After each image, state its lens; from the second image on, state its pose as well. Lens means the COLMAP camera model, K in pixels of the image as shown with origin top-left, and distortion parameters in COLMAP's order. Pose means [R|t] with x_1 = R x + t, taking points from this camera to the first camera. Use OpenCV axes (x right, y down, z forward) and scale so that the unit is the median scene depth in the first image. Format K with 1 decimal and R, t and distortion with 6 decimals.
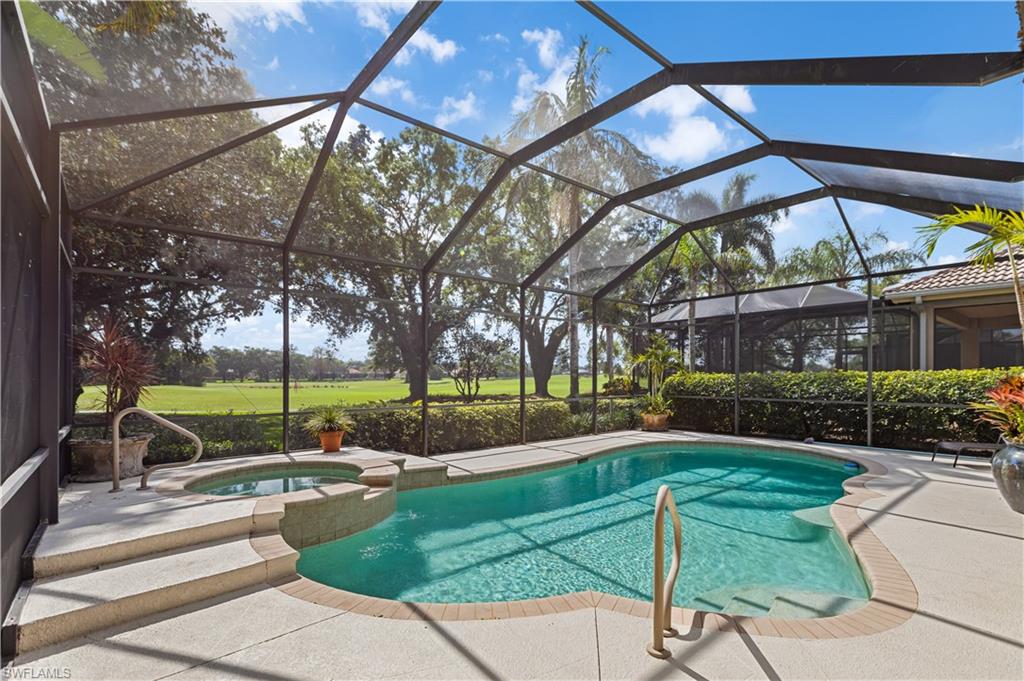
lens RADIAL K [[468.2, 0, 516.3], [0, 468.2, 330.4], [0, 0, 1]] dist [-0.000026, -0.000005]
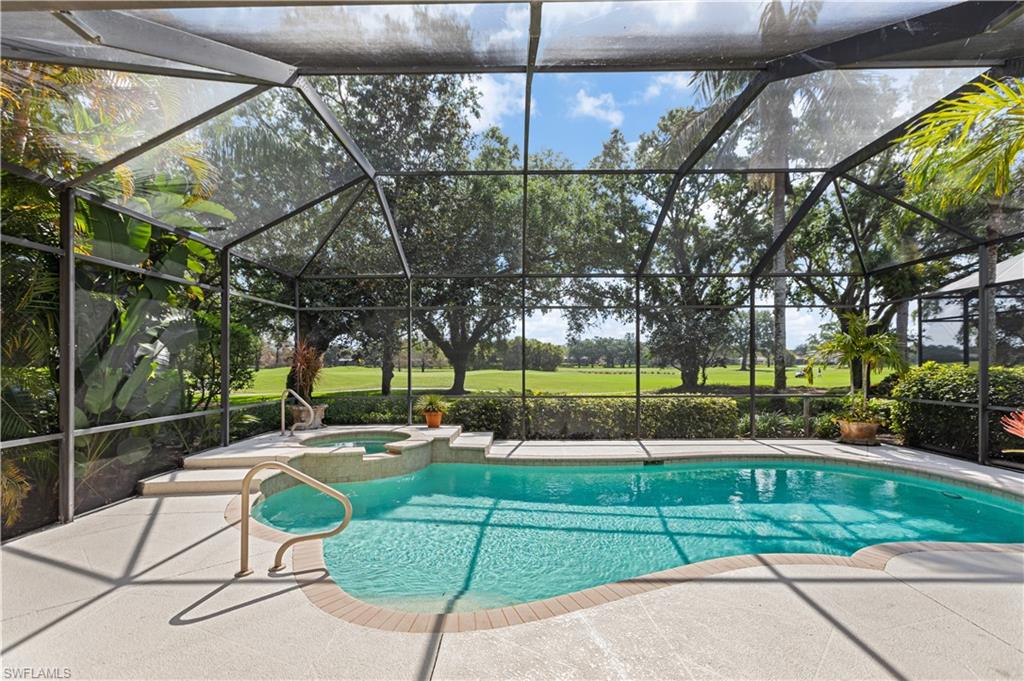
lens RADIAL K [[465.5, 0, 516.2], [0, 465.5, 355.5], [0, 0, 1]] dist [0.002727, -0.000195]
pose [[0.763815, -0.007875, -0.645388, 0.631640], [0.061226, 0.996301, 0.060304, -0.005595], [0.642525, -0.085575, 0.761471, 0.170710]]
